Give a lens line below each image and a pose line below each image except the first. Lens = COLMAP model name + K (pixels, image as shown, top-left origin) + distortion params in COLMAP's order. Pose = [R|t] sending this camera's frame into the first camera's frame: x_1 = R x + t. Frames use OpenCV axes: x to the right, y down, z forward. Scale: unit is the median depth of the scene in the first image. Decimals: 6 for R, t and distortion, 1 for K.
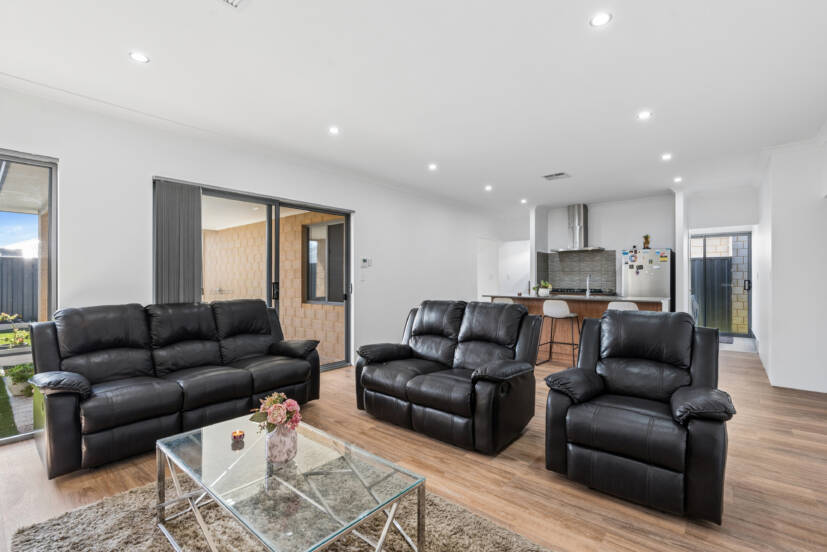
lens RADIAL K [[373.5, 0, 412.3], [0, 373.5, 276.6], [0, 0, 1]] dist [-0.008867, 0.003176]
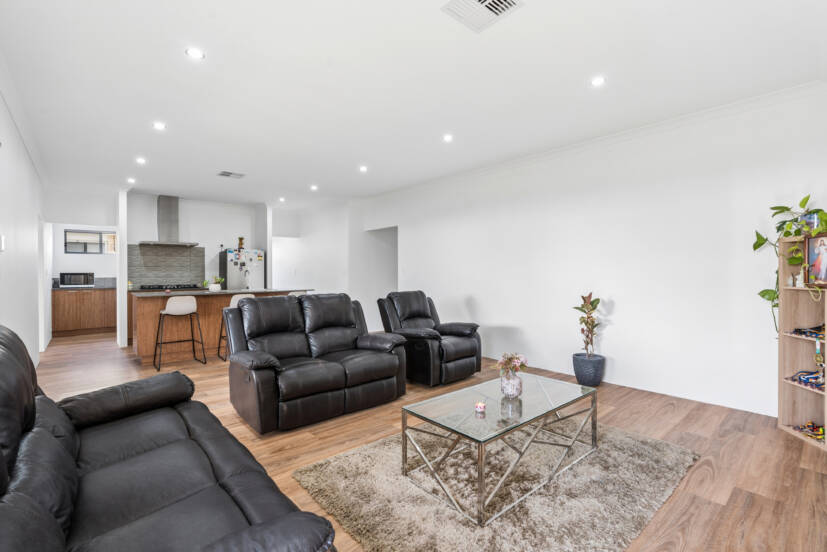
lens RADIAL K [[373.5, 0, 410.4], [0, 373.5, 273.4], [0, 0, 1]] dist [-0.008867, 0.003176]
pose [[0.149602, 0.003724, 0.988739, -0.469958], [-0.003069, 0.999990, -0.003302, 0.005610], [-0.988741, -0.002540, 0.149612, 0.298676]]
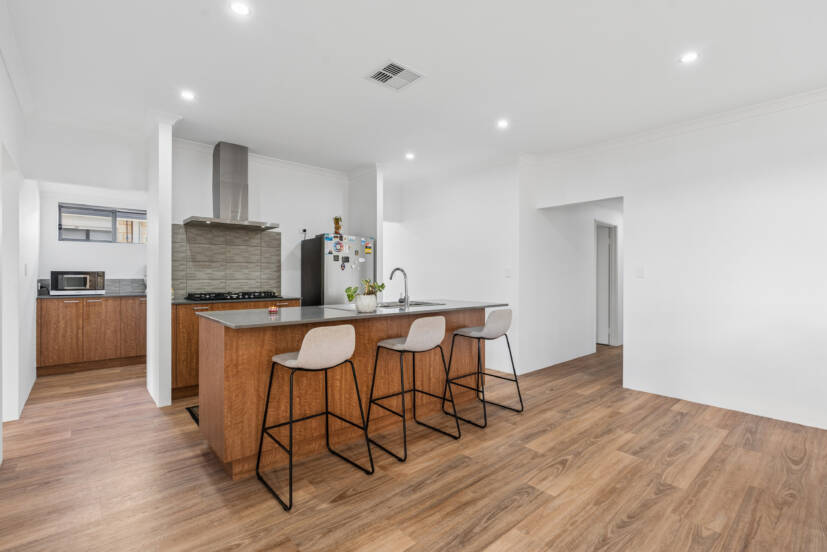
lens RADIAL K [[373.5, 0, 413.0], [0, 373.5, 276.8], [0, 0, 1]] dist [-0.008867, 0.003176]
pose [[0.139348, -0.001873, 0.990242, -0.100477], [-0.009687, 0.999948, 0.003254, 0.005396], [-0.990196, -0.010046, 0.139322, 0.759363]]
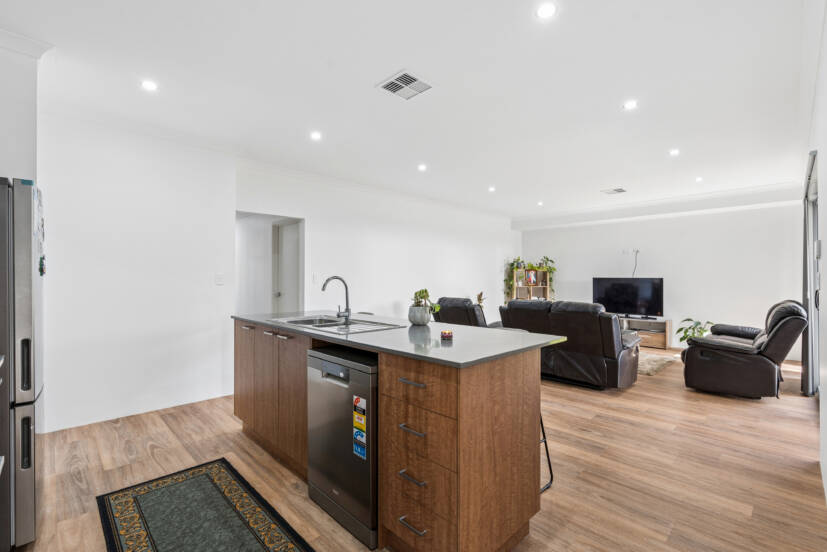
lens RADIAL K [[373.5, 0, 409.2], [0, 373.5, 274.1], [0, 0, 1]] dist [-0.008867, 0.003176]
pose [[-0.995482, -0.000013, 0.094952, 0.276575], [-0.001920, 0.999798, -0.019999, 0.000348], [-0.094933, -0.020091, -0.995281, 1.269966]]
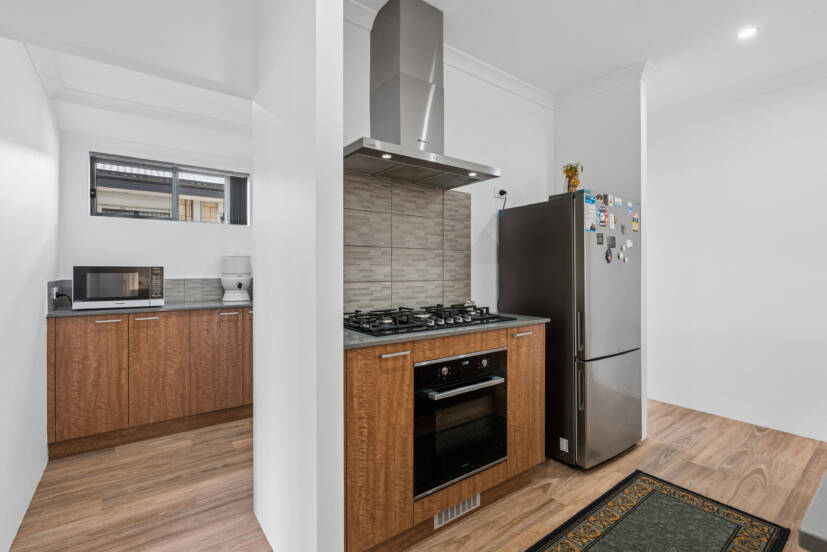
lens RADIAL K [[373.5, 0, 415.3], [0, 373.5, 272.7], [0, 0, 1]] dist [-0.008867, 0.003176]
pose [[0.216552, -0.005944, 0.976253, 0.199095], [-0.007929, 0.999938, 0.007847, 0.004373], [-0.976239, -0.009440, 0.216492, 1.103744]]
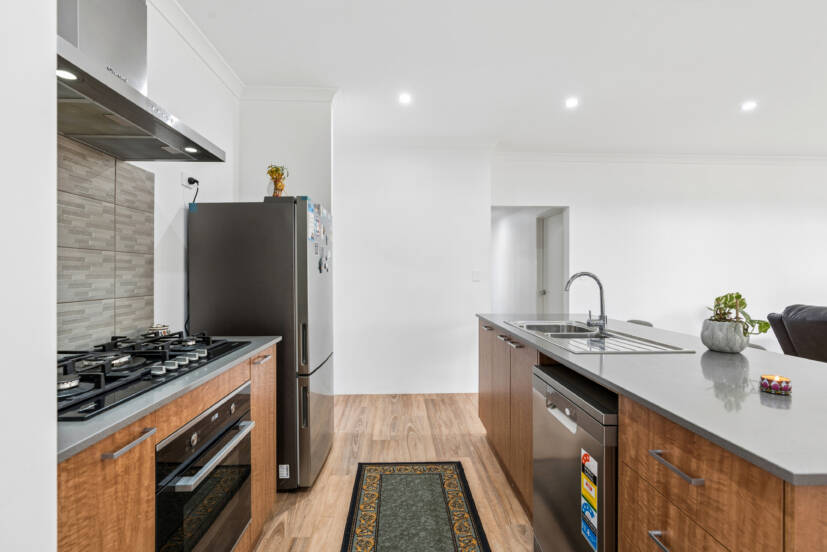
lens RADIAL K [[373.5, 0, 412.3], [0, 373.5, 275.1], [0, 0, 1]] dist [-0.008867, 0.003176]
pose [[-0.680338, -0.001190, 0.732898, 0.264406], [-0.006157, 0.999973, -0.004091, -0.000898], [-0.732873, -0.007296, -0.680326, 1.184338]]
